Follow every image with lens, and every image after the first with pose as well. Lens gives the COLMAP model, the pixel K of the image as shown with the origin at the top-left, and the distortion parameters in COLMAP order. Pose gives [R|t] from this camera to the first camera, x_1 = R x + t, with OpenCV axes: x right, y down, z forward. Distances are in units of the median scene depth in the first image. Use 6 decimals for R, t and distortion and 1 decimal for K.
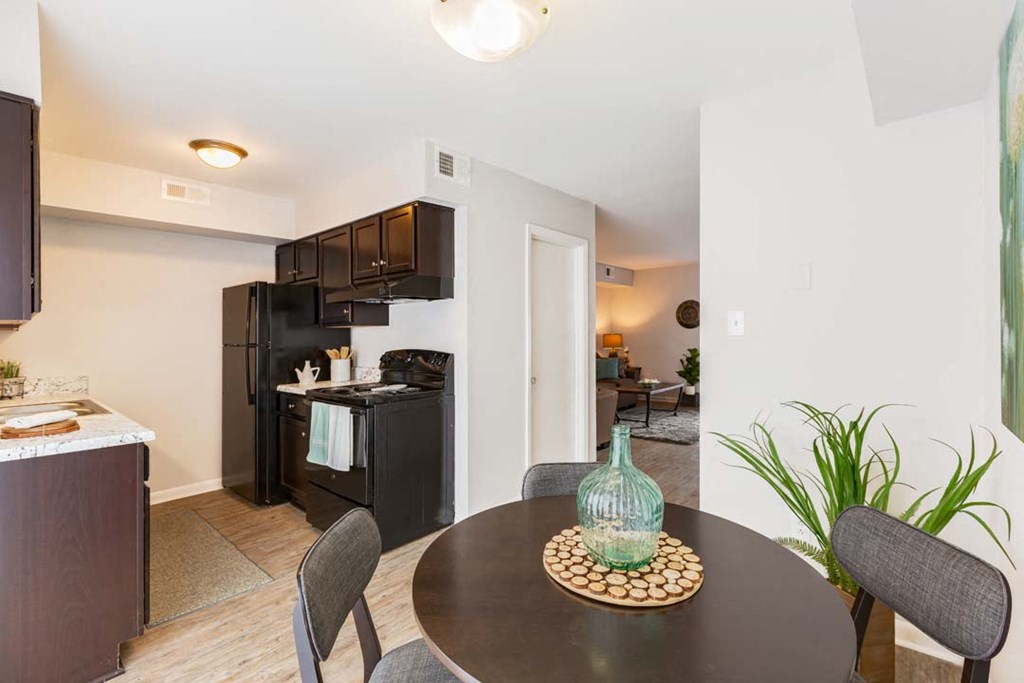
lens RADIAL K [[462.3, 0, 512.6], [0, 462.3, 335.7], [0, 0, 1]] dist [0.004544, 0.000419]
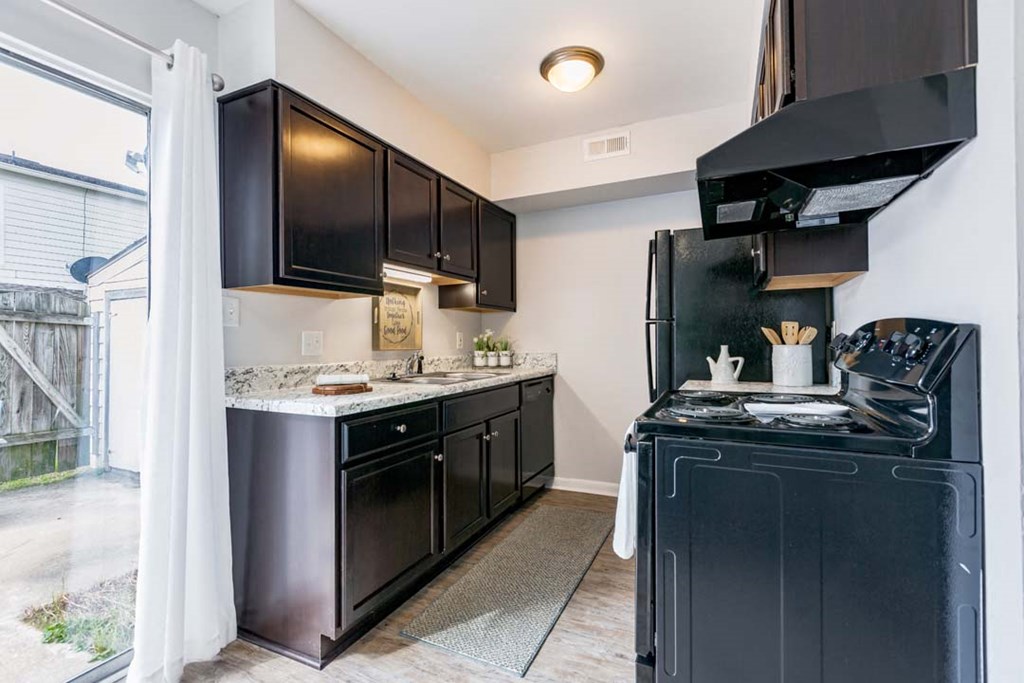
lens RADIAL K [[462.3, 0, 507.5], [0, 462.3, 334.9], [0, 0, 1]] dist [0.004544, 0.000419]
pose [[0.275102, -0.001038, -0.961415, 0.065337], [0.004349, 0.999991, 0.000165, 0.039470], [0.961405, -0.004226, 0.275104, 0.558252]]
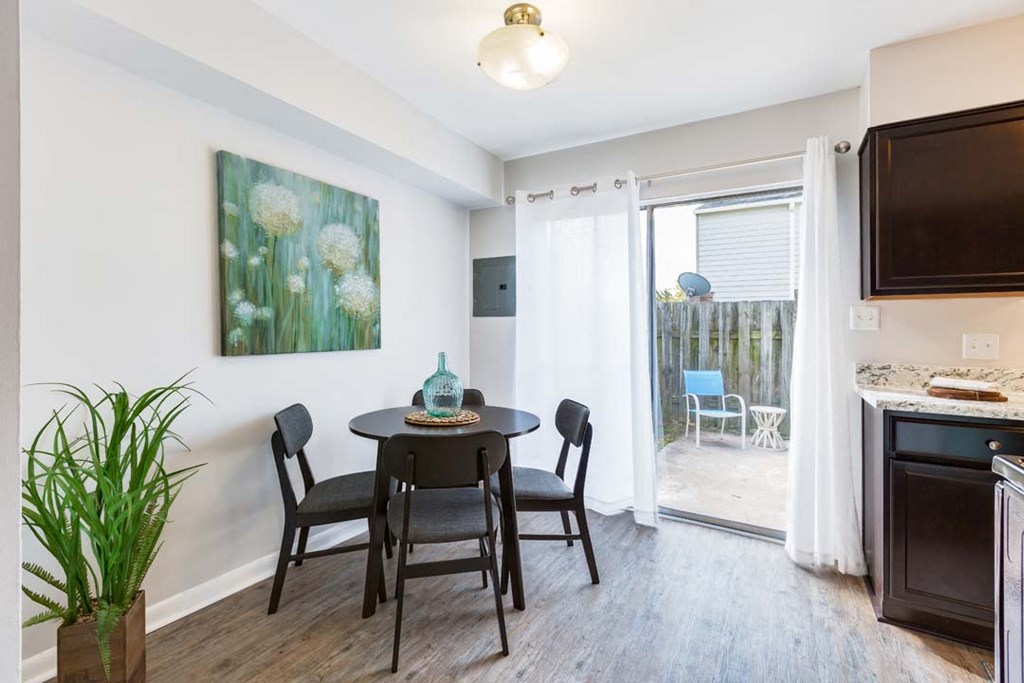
lens RADIAL K [[462.3, 0, 503.9], [0, 462.3, 338.5], [0, 0, 1]] dist [0.004544, 0.000419]
pose [[-0.983355, 0.005263, -0.181616, 0.094494], [0.003011, 0.999915, 0.012673, 0.032292], [0.181668, 0.011916, -0.983288, 0.885977]]
